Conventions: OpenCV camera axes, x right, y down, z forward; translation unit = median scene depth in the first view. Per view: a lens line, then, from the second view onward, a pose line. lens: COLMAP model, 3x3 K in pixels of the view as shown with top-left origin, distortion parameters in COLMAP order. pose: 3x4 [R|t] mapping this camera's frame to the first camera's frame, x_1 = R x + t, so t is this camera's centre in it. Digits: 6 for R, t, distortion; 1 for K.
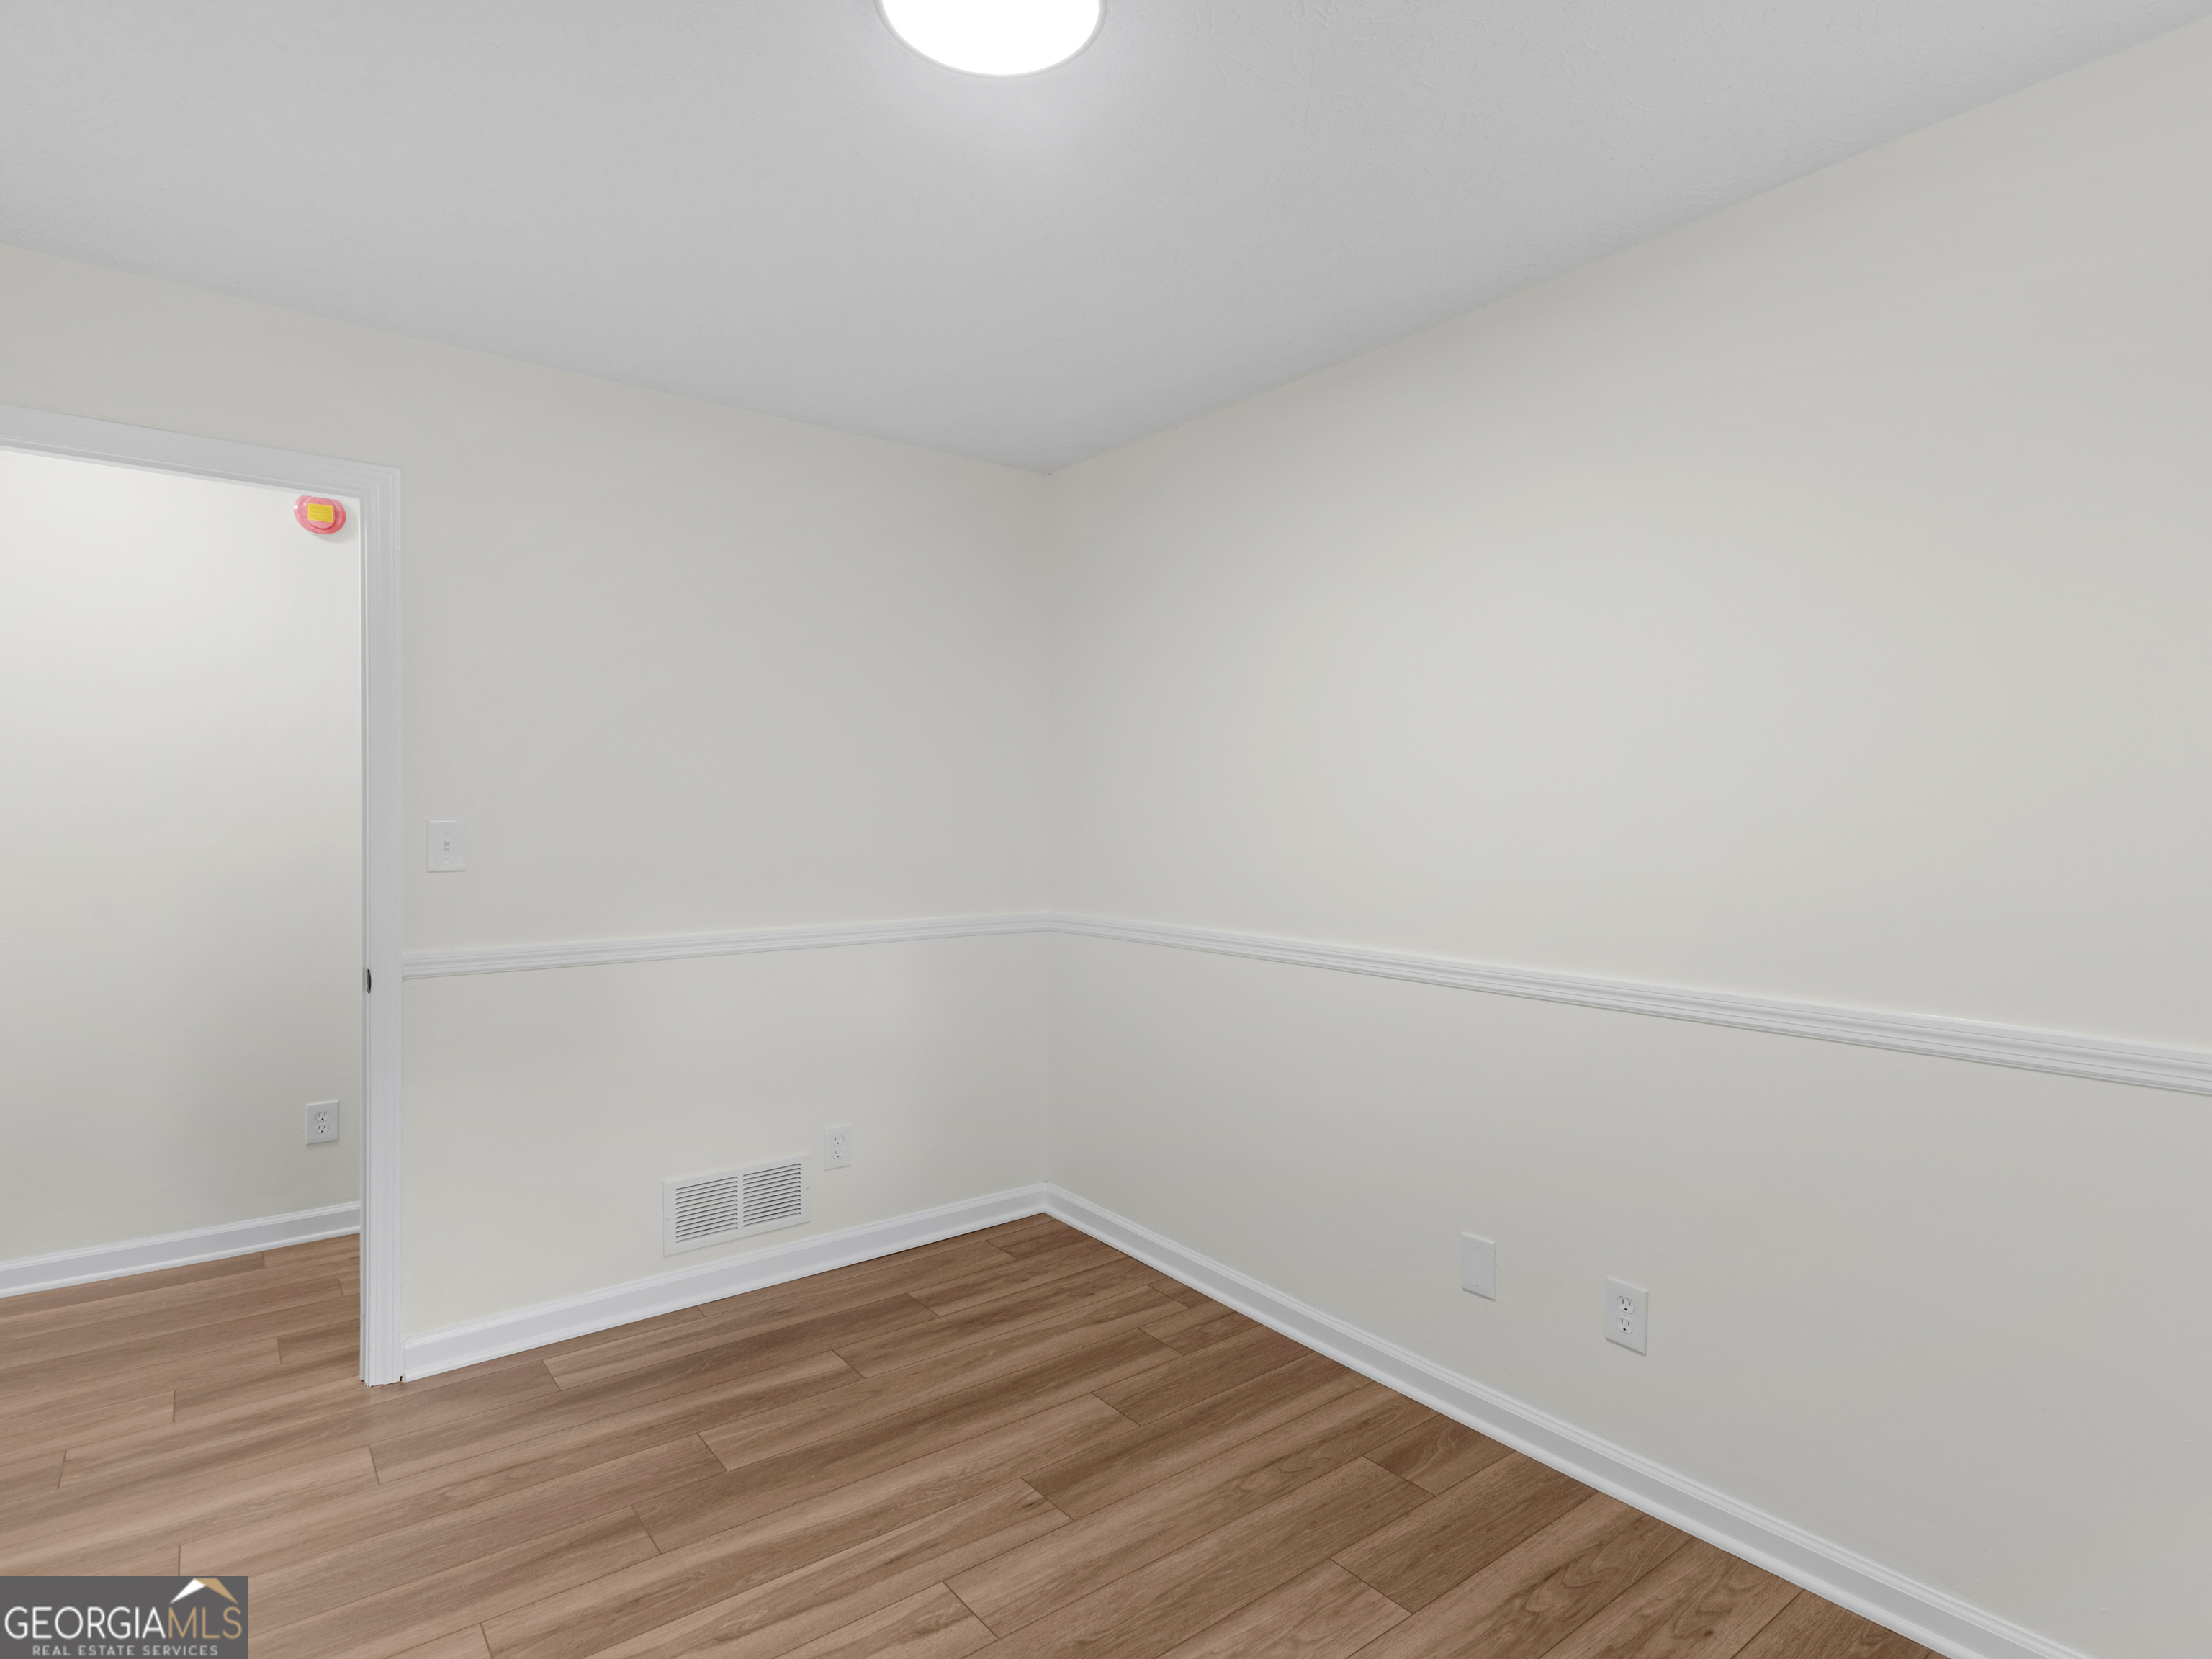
lens RADIAL K [[1119.5, 0, 1114.3], [0, 1119.5, 820.4], [0, 0, 1]] dist [0.017404, -0.001144]
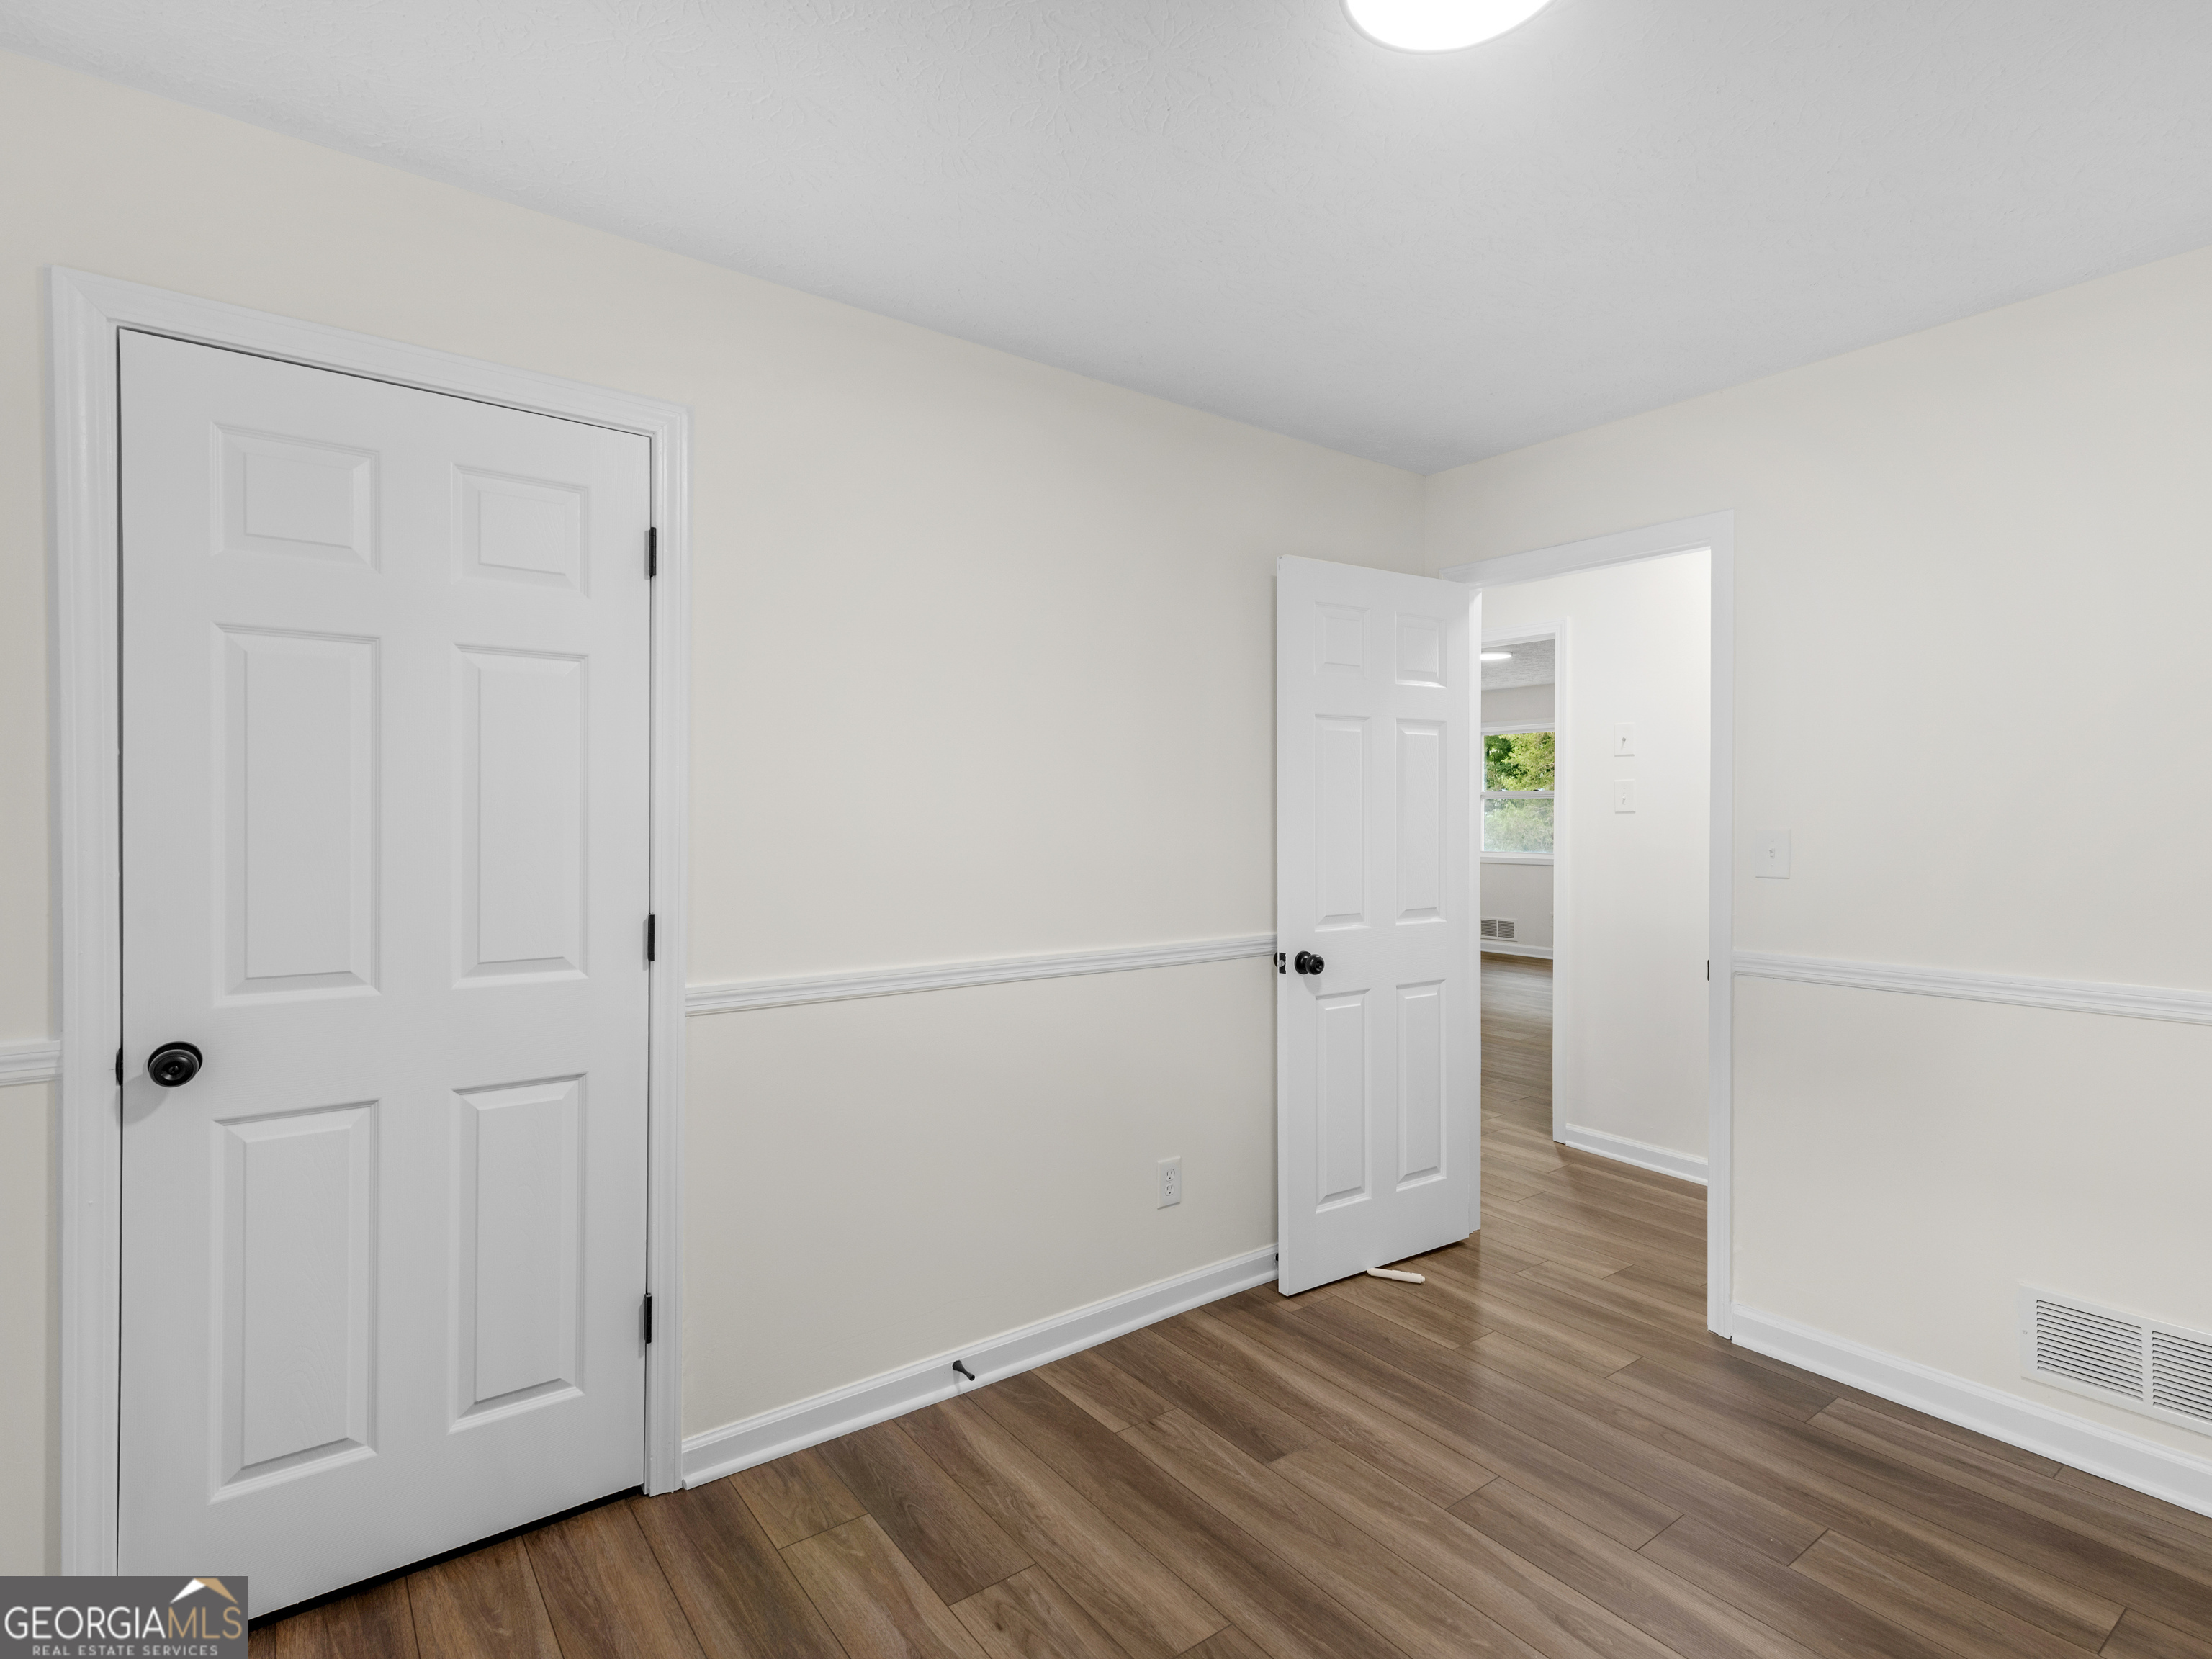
lens RADIAL K [[1119.5, 0, 1114.3], [0, 1119.5, 820.4], [0, 0, 1]] dist [0.017404, -0.001144]
pose [[0.004623, 0.000033, -0.999989, 0.503822], [-0.012725, 0.999919, -0.000026, -0.000832], [0.999908, 0.012725, 0.004623, 0.427121]]
